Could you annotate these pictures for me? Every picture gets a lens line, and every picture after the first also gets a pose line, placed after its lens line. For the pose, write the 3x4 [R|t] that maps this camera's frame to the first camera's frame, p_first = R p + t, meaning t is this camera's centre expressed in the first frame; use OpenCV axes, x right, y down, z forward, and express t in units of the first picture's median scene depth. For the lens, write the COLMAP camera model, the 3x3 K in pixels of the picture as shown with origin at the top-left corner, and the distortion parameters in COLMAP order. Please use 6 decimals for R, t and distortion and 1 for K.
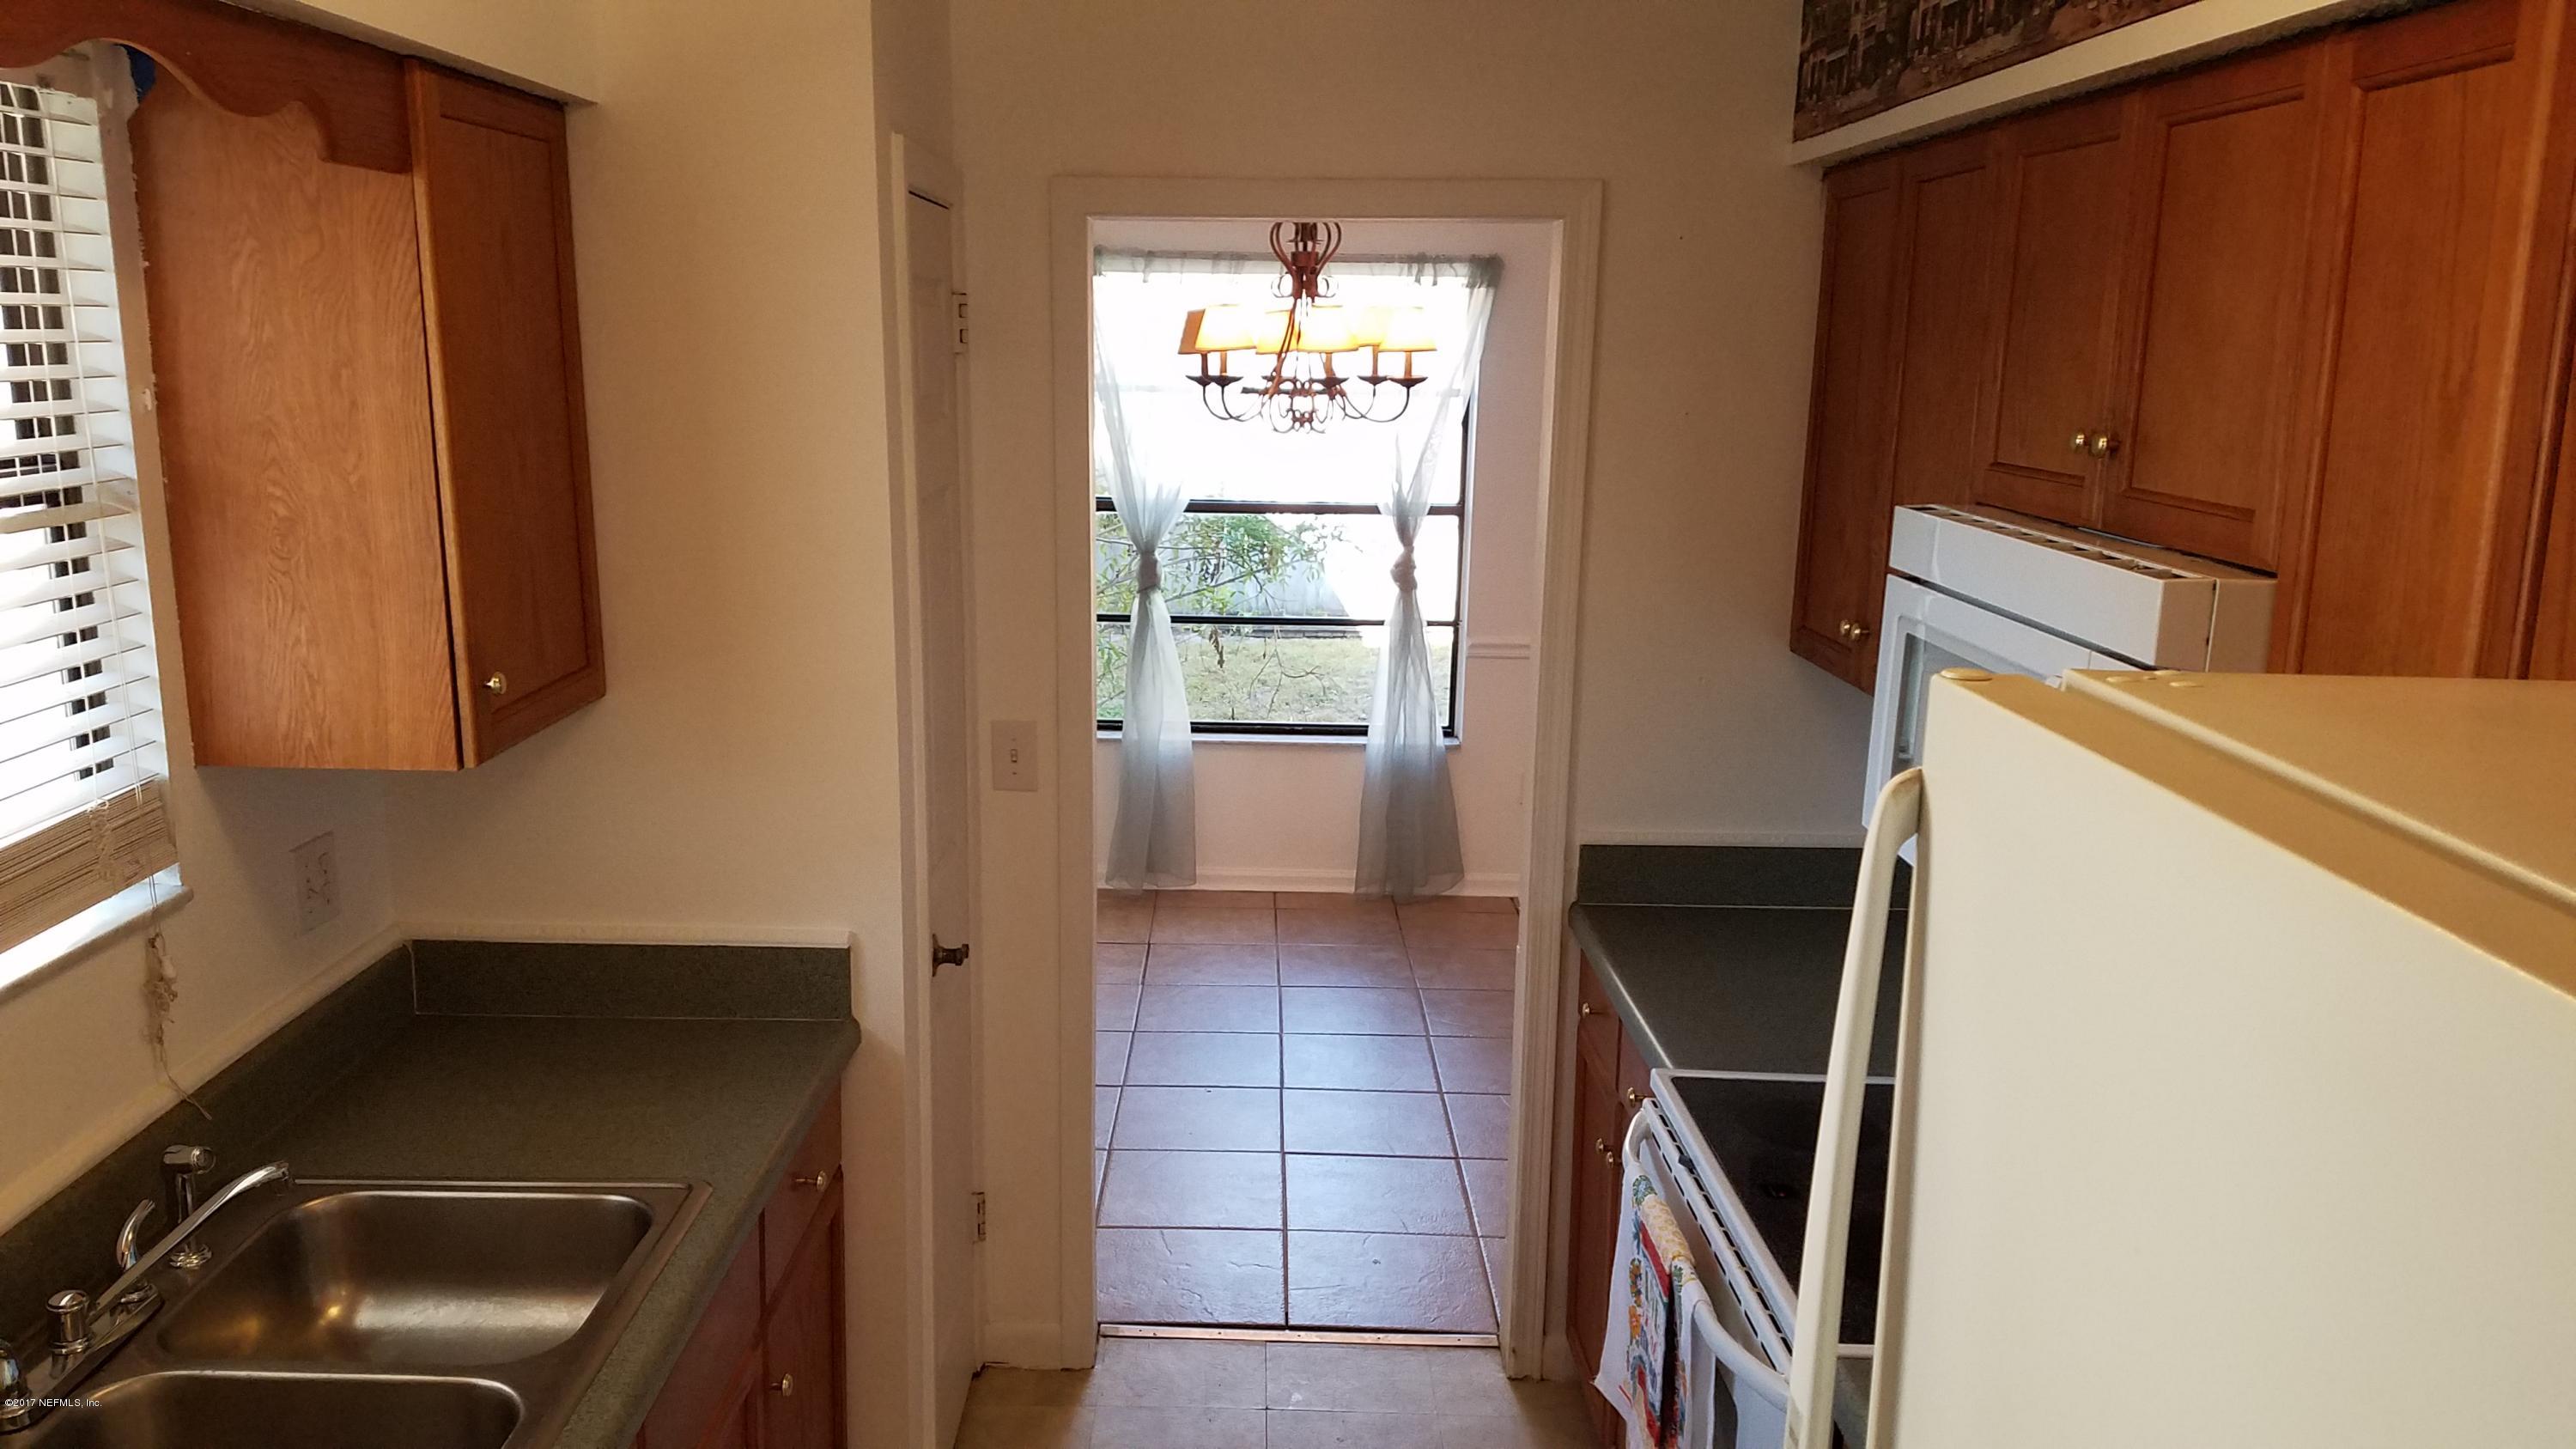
lens RADIAL K [[1925.4, 0, 1194.6], [0, 1925.4, 728.4], [0, 0, 1]] dist [0.104947, -0.155507]
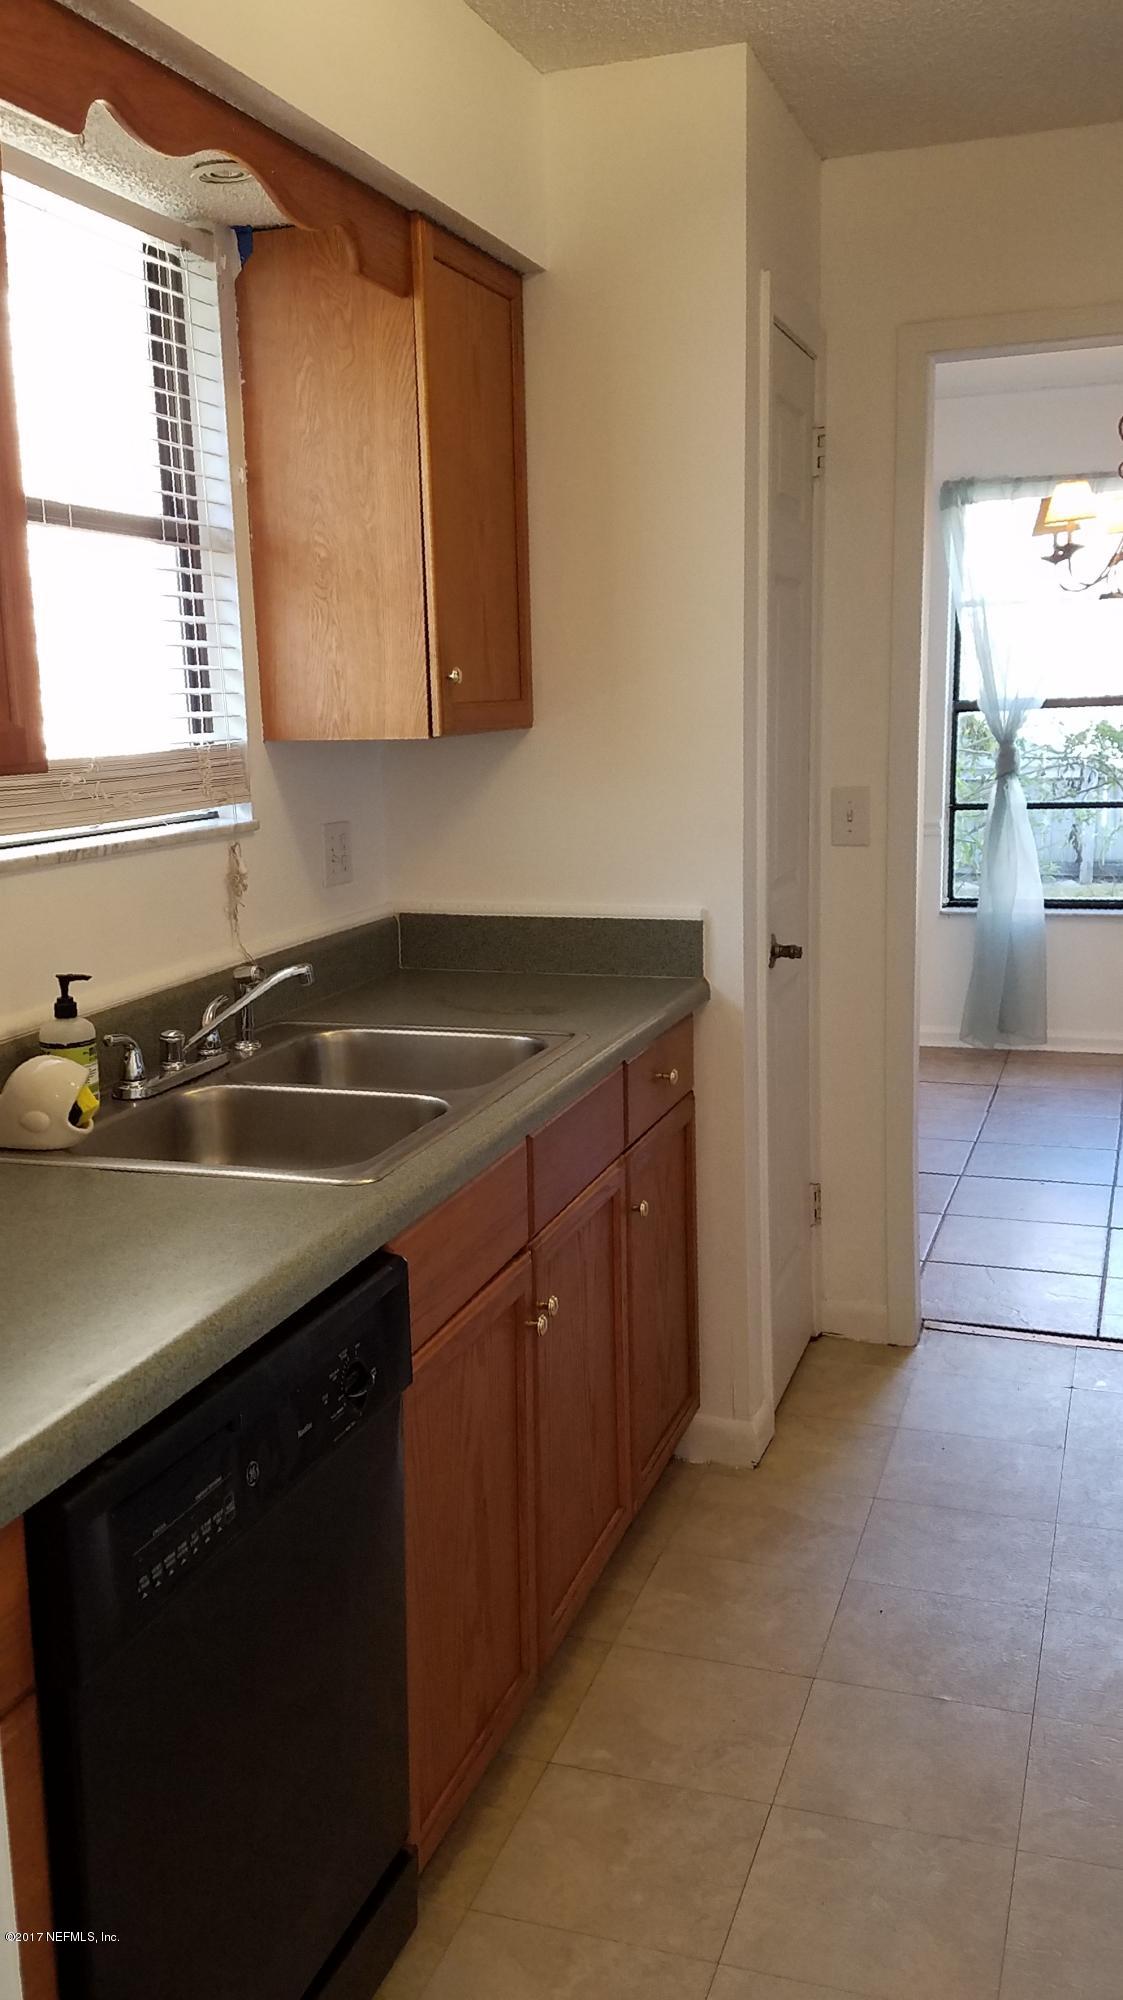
lens RADIAL K [[1666.3, 0, 529.9], [0, 1666.3, 967.2], [0, 0, 1]] dist [0.151743, -0.106855]
pose [[0.948774, 0.029278, -0.314595, 0.068720], [-0.037279, 0.999116, -0.019445, 0.184816], [0.313748, 0.030177, 0.949027, -0.107728]]
